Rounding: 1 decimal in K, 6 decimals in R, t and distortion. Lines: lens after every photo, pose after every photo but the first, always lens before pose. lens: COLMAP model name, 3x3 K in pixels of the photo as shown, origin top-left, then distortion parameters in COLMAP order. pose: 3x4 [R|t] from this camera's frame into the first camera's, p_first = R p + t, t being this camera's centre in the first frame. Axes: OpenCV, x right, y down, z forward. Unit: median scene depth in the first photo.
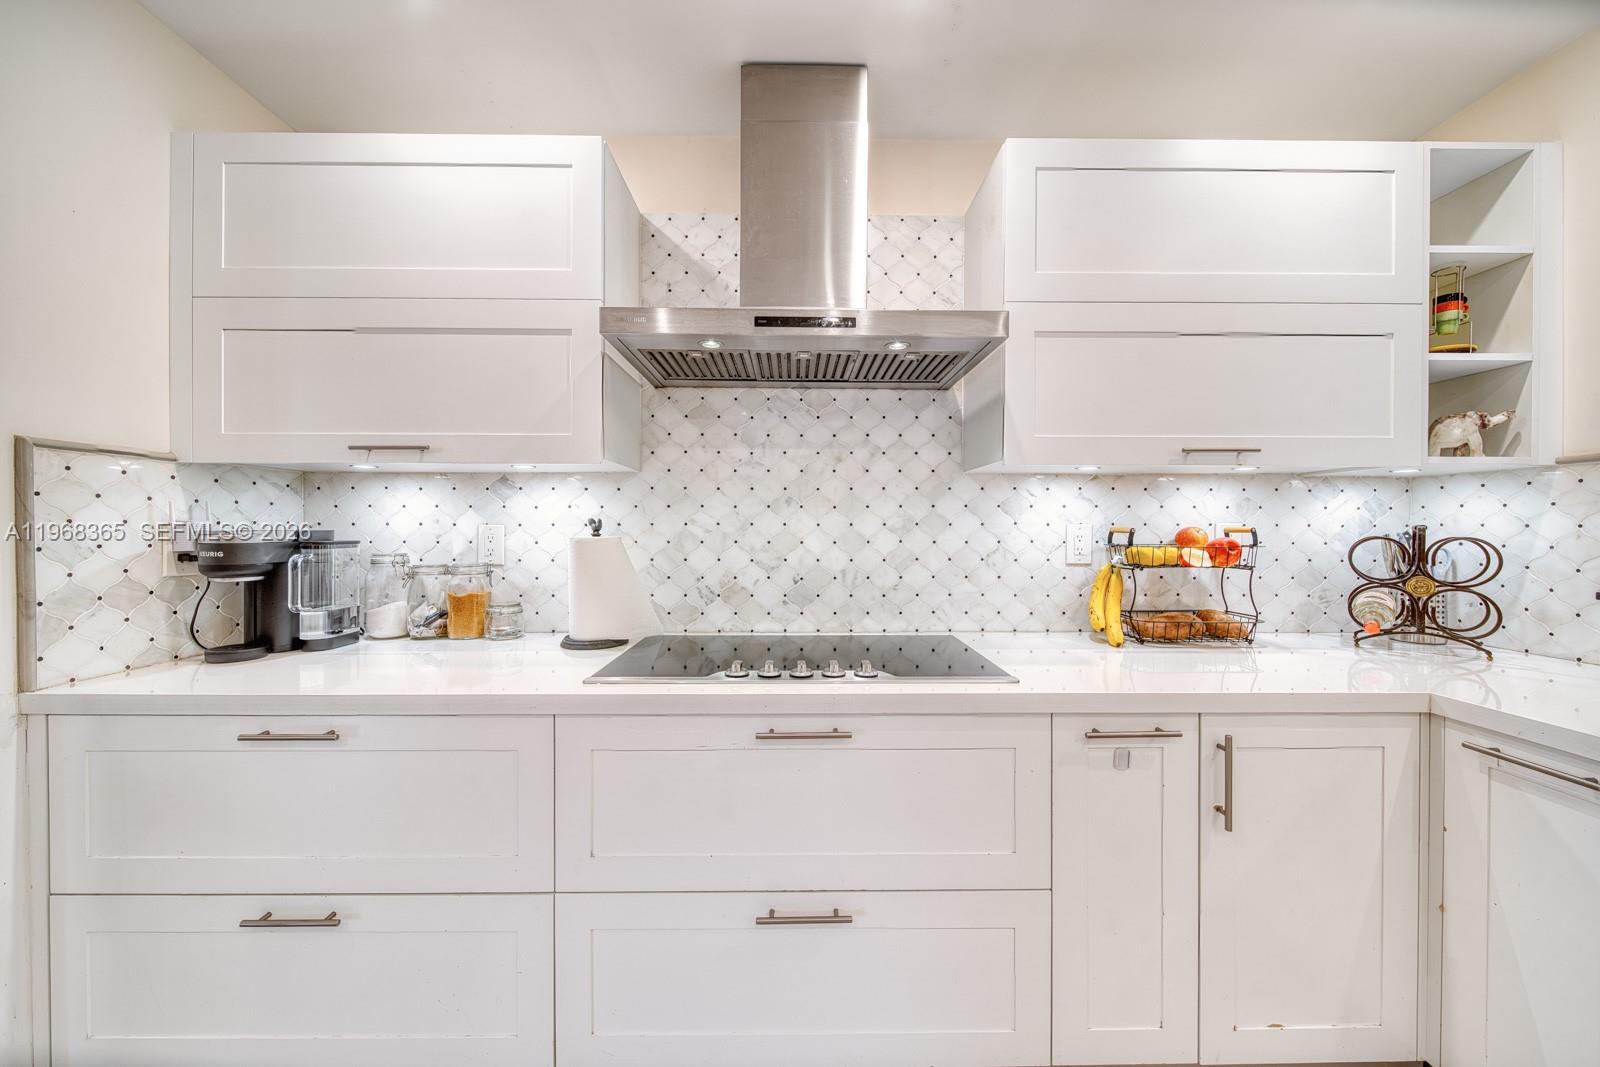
lens RADIAL K [[569.0, 0, 808.1], [0, 569.0, 529.1], [0, 0, 1]] dist [-0.001083, -0.000893]
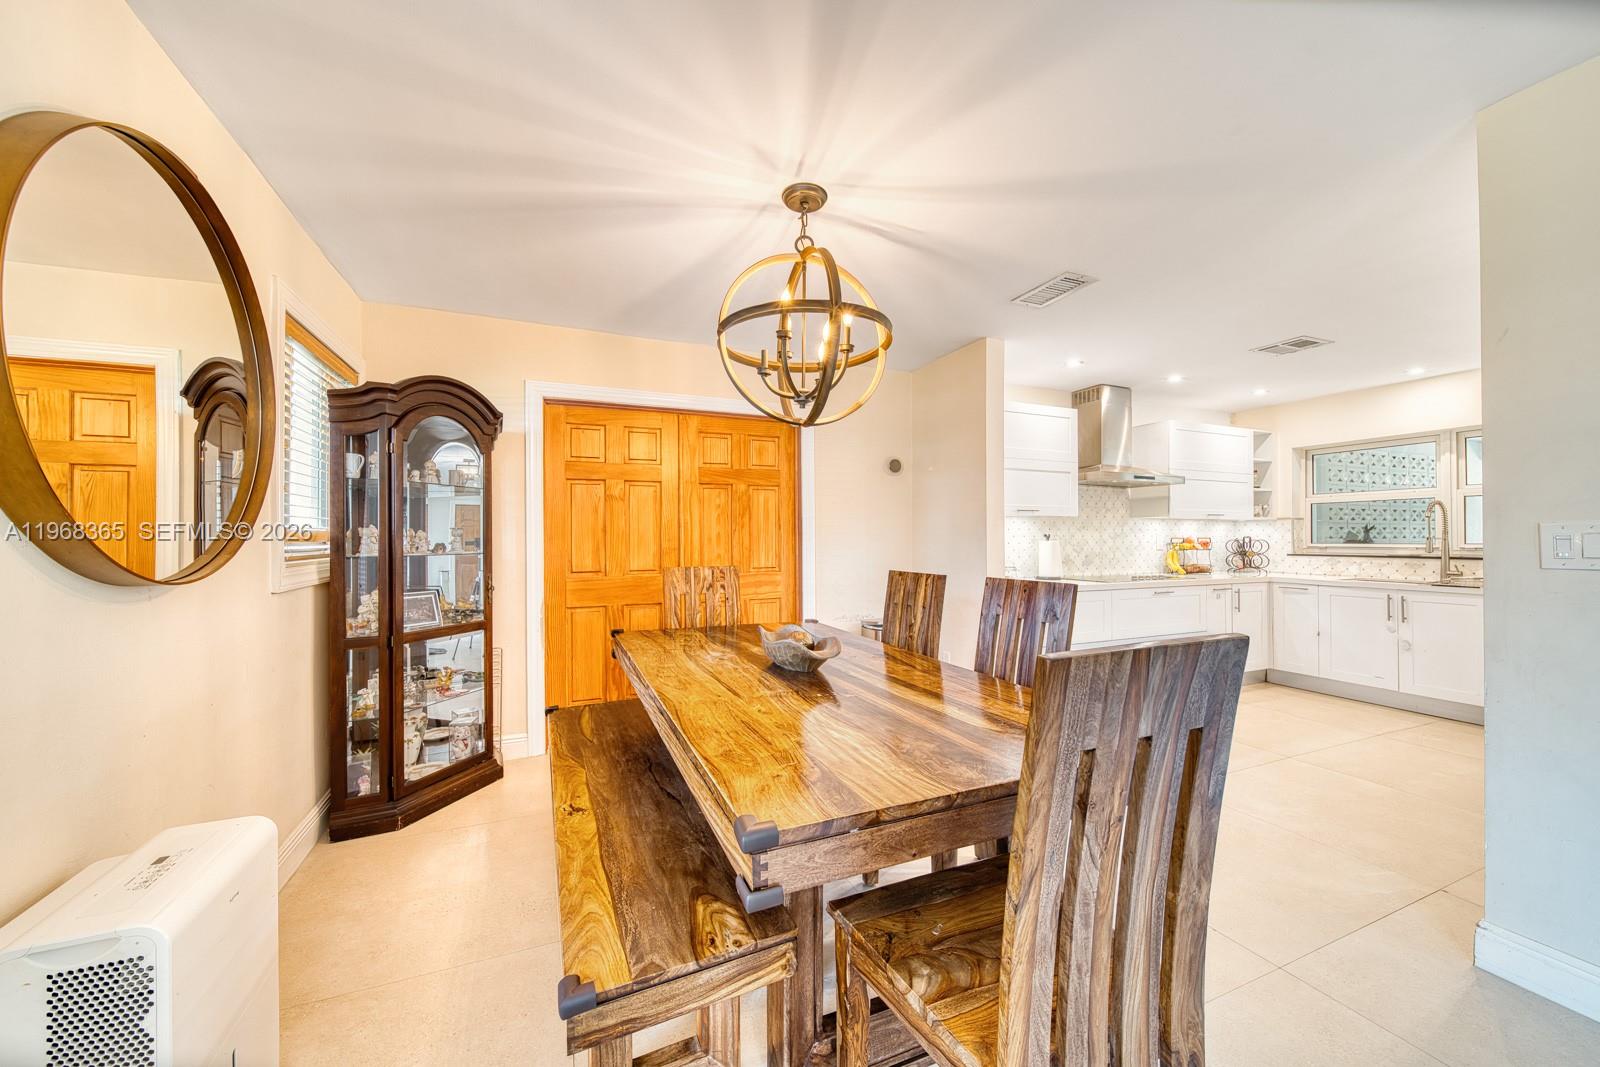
lens RADIAL K [[569.0, 0, 777.6], [0, 569.0, 531.7], [0, 0, 1]] dist [-0.001083, -0.000893]
pose [[0.937792, 0.000924, 0.347196, -2.615010], [0.003295, 0.999928, -0.011560, -0.002871], [-0.347182, 0.011985, 0.937721, -1.156954]]
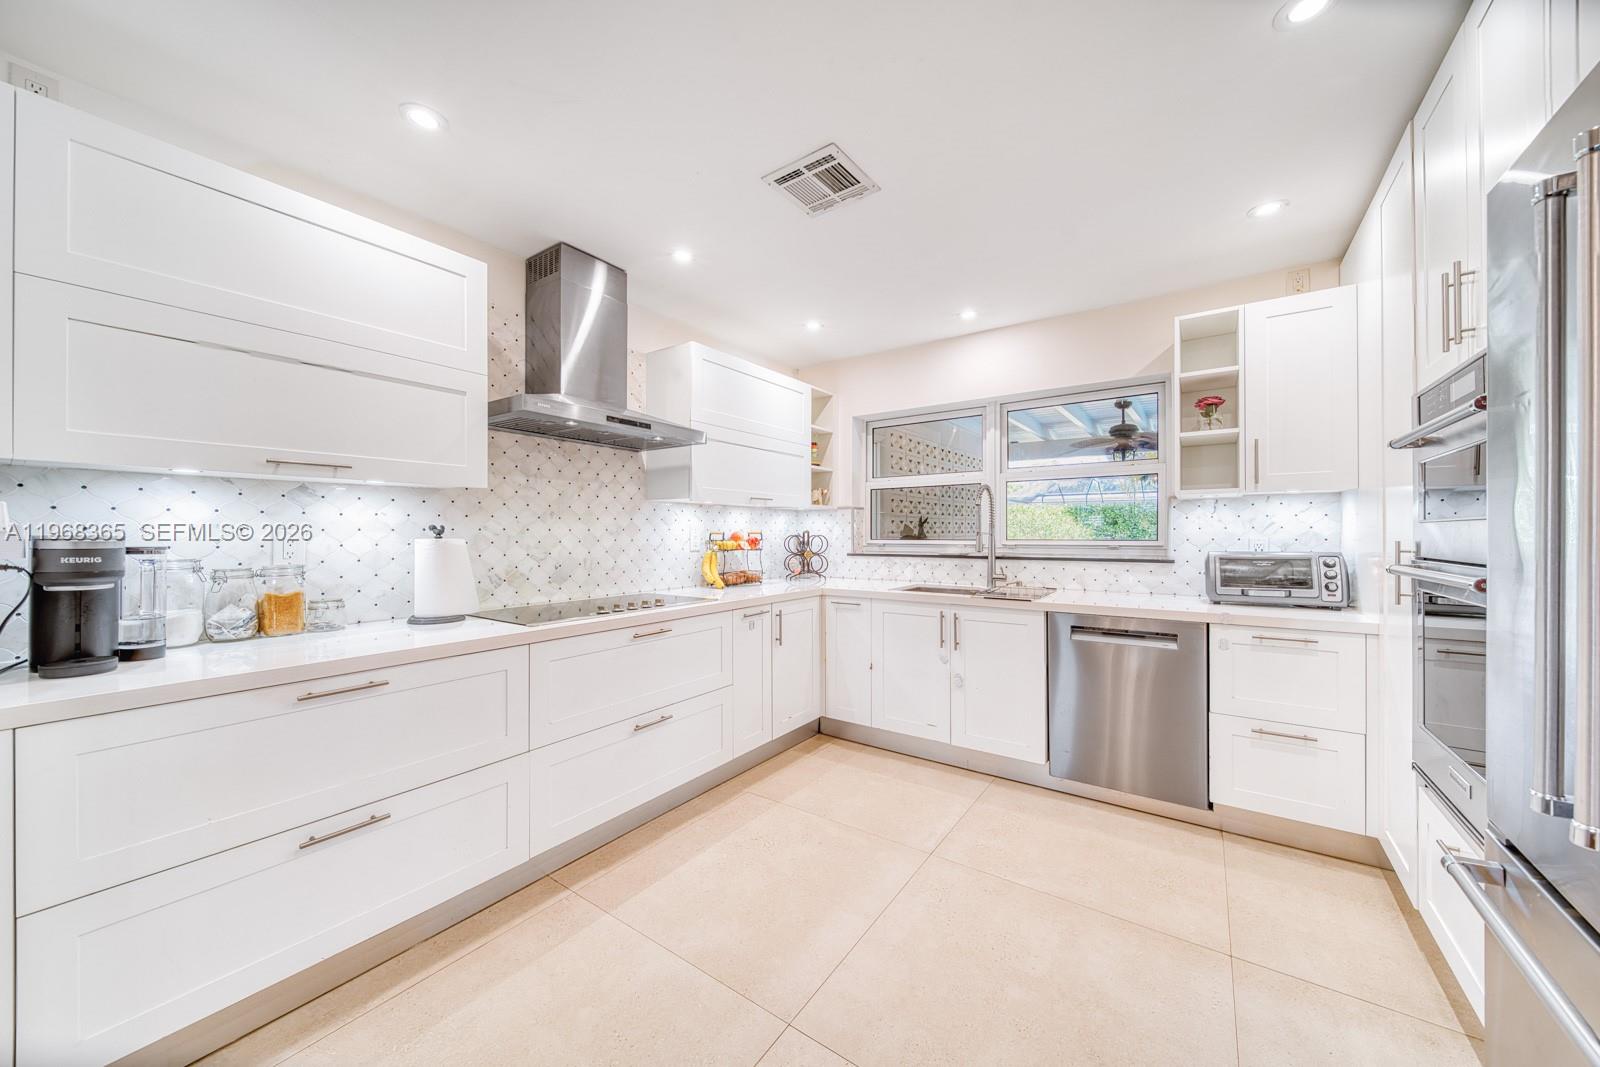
lens RADIAL K [[569.0, 0, 787.7], [0, 569.0, 532.6], [0, 0, 1]] dist [-0.001083, -0.000893]
pose [[0.602618, -0.002246, 0.798026, -0.951671], [0.004899, 0.999988, -0.000885, 0.003766], [-0.798015, 0.004443, 0.602622, -0.440582]]
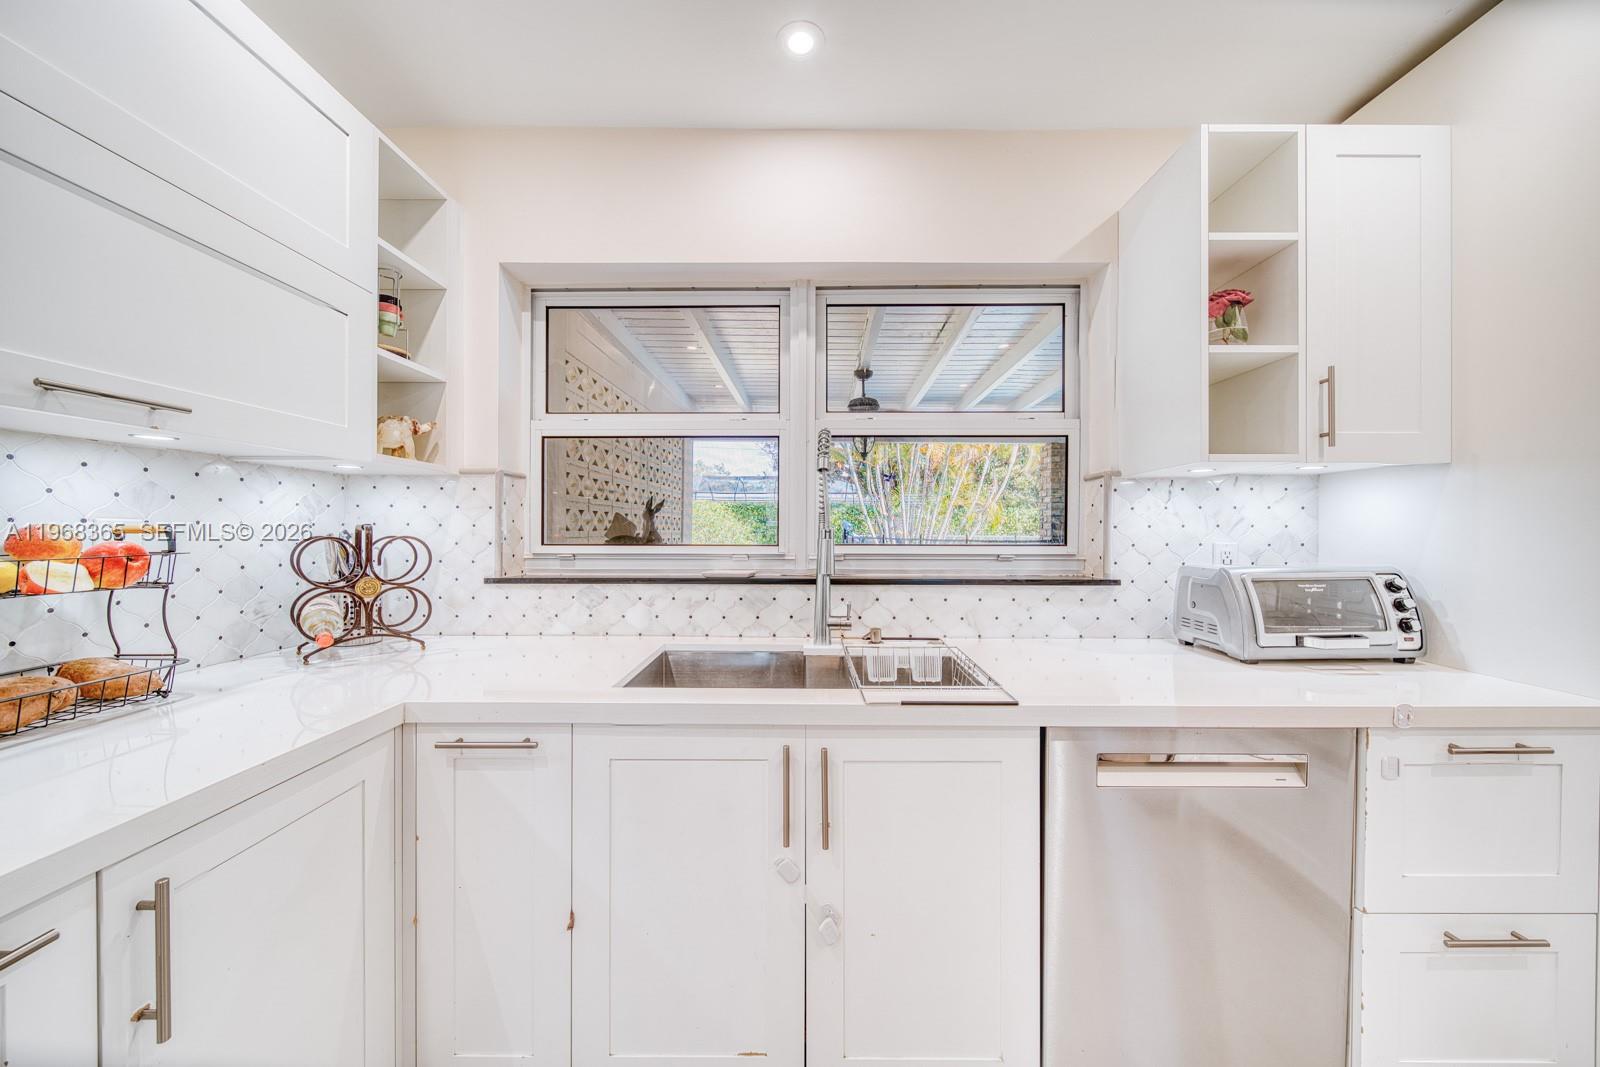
lens RADIAL K [[569.0, 0, 793.5], [0, 569.0, 531.6], [0, 0, 1]] dist [-0.001083, -0.000893]
pose [[0.025332, -0.005359, 0.999665, 0.121123], [-0.000638, 0.999985, 0.005377, 0.000318], [-0.999679, -0.000774, 0.025329, 0.232997]]
